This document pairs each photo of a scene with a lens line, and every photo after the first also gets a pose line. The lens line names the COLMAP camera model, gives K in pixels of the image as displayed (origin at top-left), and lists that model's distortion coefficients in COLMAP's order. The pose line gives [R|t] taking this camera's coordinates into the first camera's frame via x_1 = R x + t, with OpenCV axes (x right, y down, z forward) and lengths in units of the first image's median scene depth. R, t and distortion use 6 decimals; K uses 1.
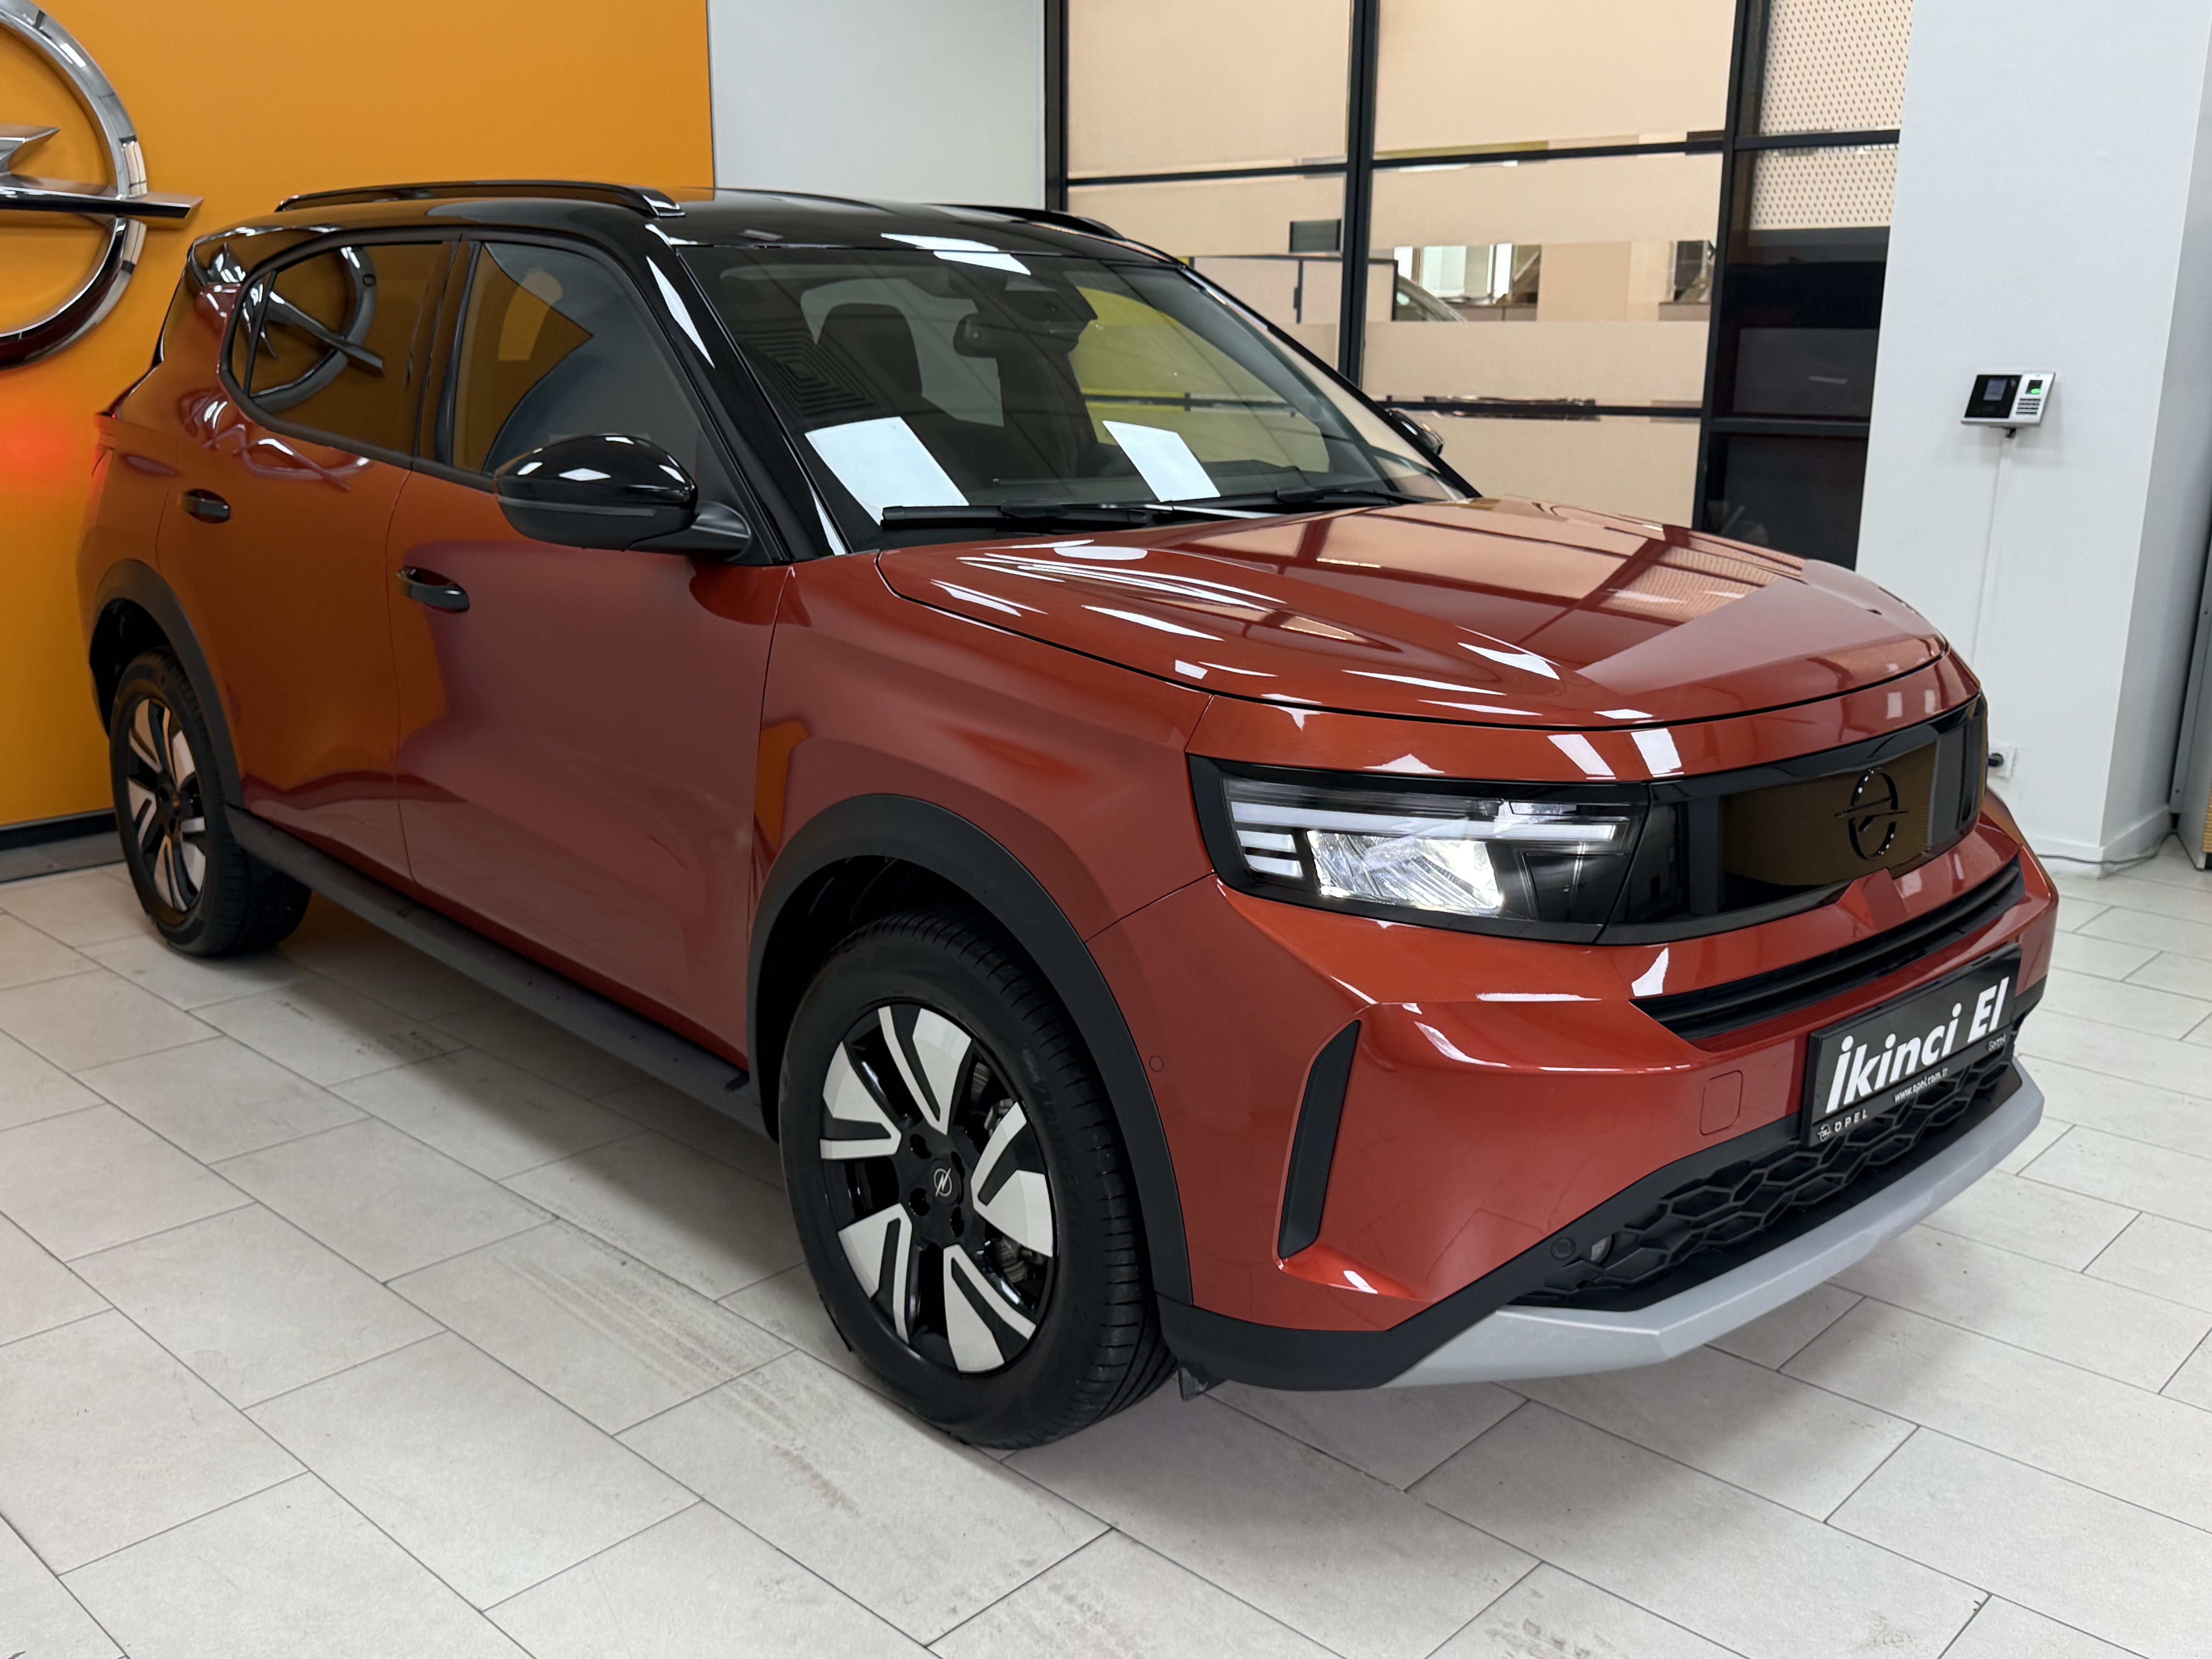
lens RADIAL K [[1984.6, 0, 1103.5], [0, 1984.6, 841.8], [0, 0, 1]] dist [0.035932, -0.048318]
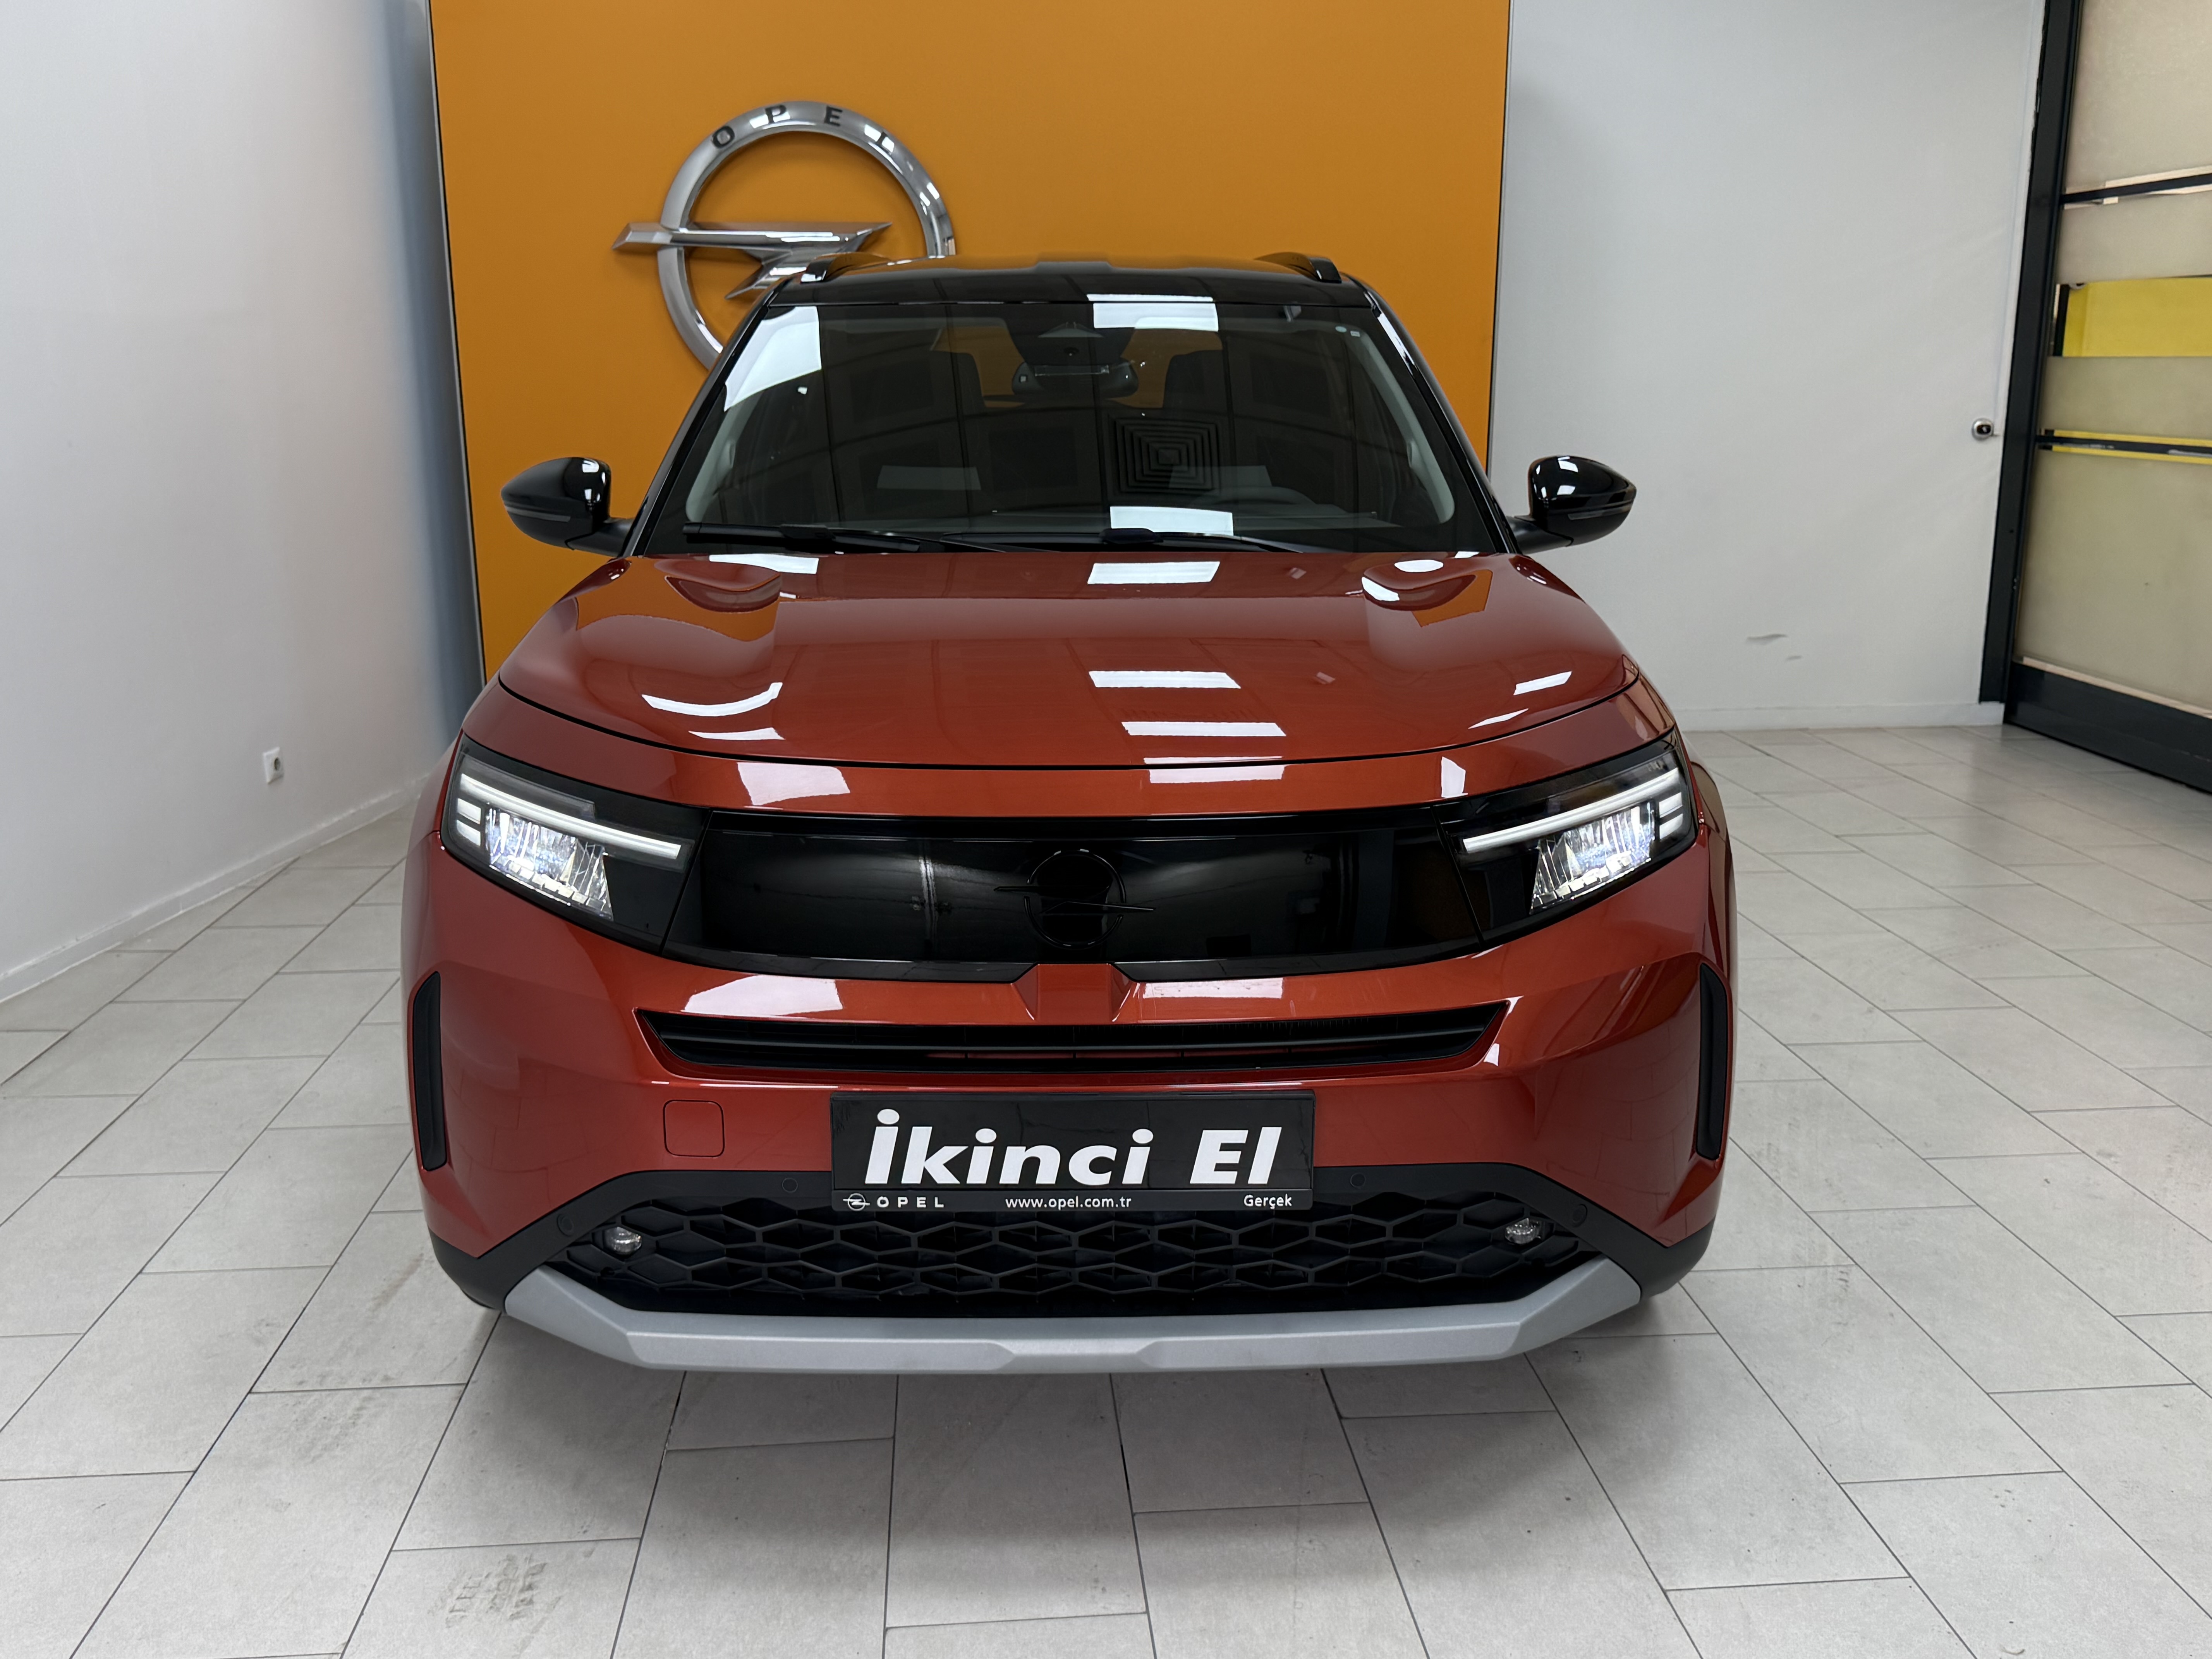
lens RADIAL K [[1984.6, 0, 1107.5], [0, 1984.6, 829.0], [0, 0, 1]] dist [0.035932, -0.048318]
pose [[0.730251, 0.139523, -0.668780, 0.989739], [-0.158615, 0.986800, 0.032676, -0.075511], [0.664511, 0.082217, 0.742742, 0.334029]]
